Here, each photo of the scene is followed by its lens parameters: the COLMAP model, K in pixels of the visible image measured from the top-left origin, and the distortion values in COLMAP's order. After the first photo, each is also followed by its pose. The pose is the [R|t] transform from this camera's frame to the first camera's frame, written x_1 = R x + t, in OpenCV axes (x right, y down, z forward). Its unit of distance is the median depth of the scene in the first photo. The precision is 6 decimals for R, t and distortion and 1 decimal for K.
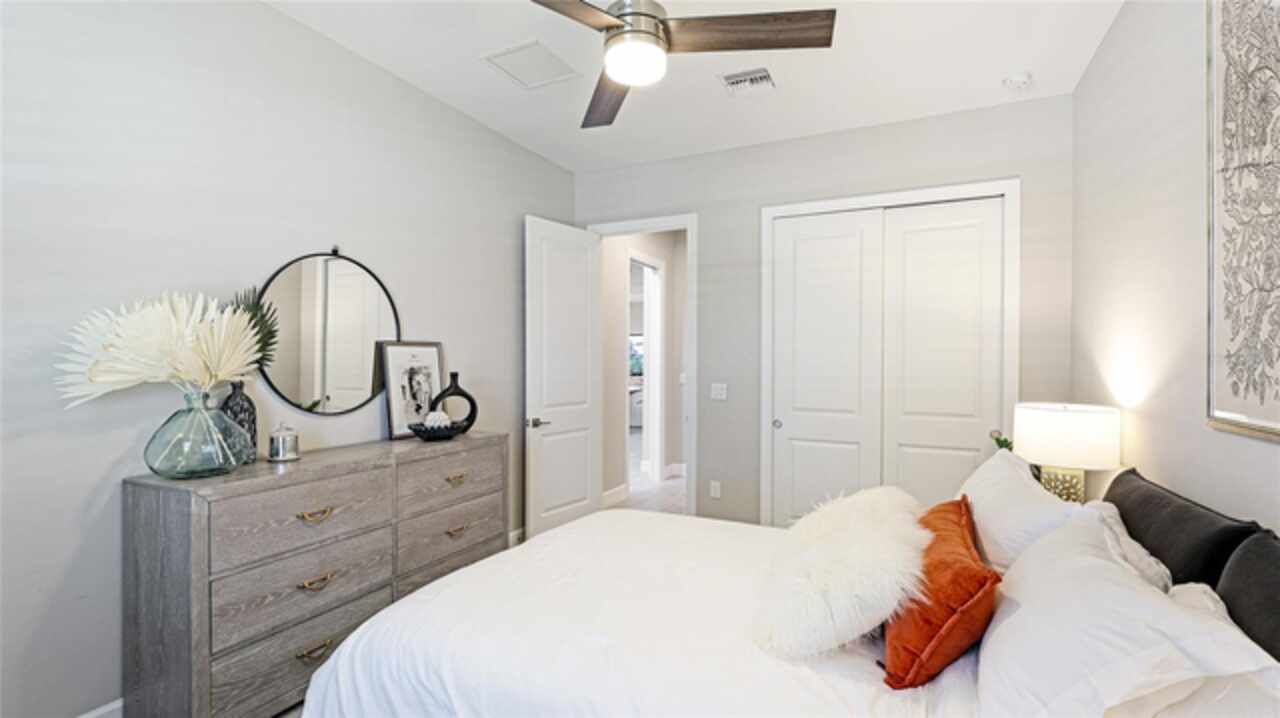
lens RADIAL K [[574.5, 0, 636.2], [0, 574.5, 359.5], [0, 0, 1]] dist [-0.004336, -0.000113]
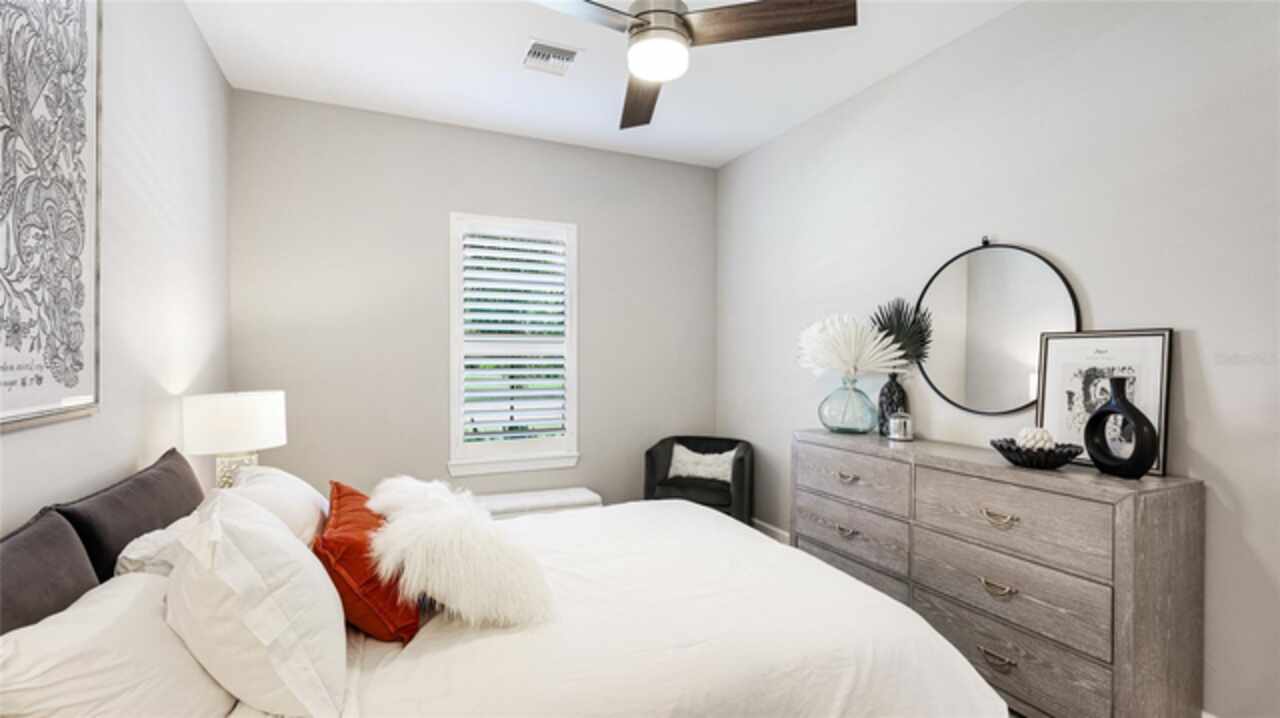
lens RADIAL K [[574.5, 0, 641.3], [0, 574.5, 361.0], [0, 0, 1]] dist [-0.004336, -0.000113]
pose [[-0.630567, -0.000094, -0.776135, 0.655149], [-0.008436, 0.999942, 0.006732, 0.007531], [0.776089, 0.010792, -0.630531, 1.325218]]
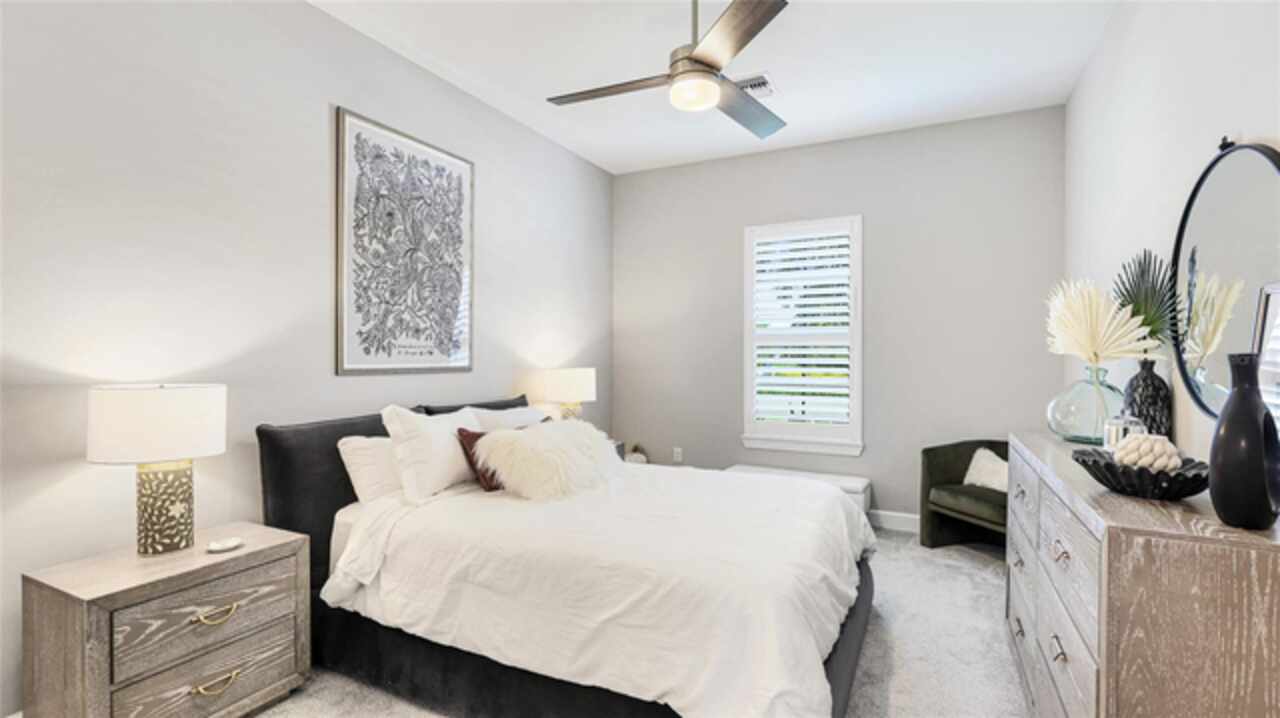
lens RADIAL K [[574.5, 0, 637.1], [0, 574.5, 357.4], [0, 0, 1]] dist [-0.004336, -0.000113]
pose [[-0.999728, -0.007498, 0.022068, 0.072500], [-0.007349, 0.999950, 0.006804, 0.033853], [-0.022118, 0.006640, -0.999733, 1.830031]]
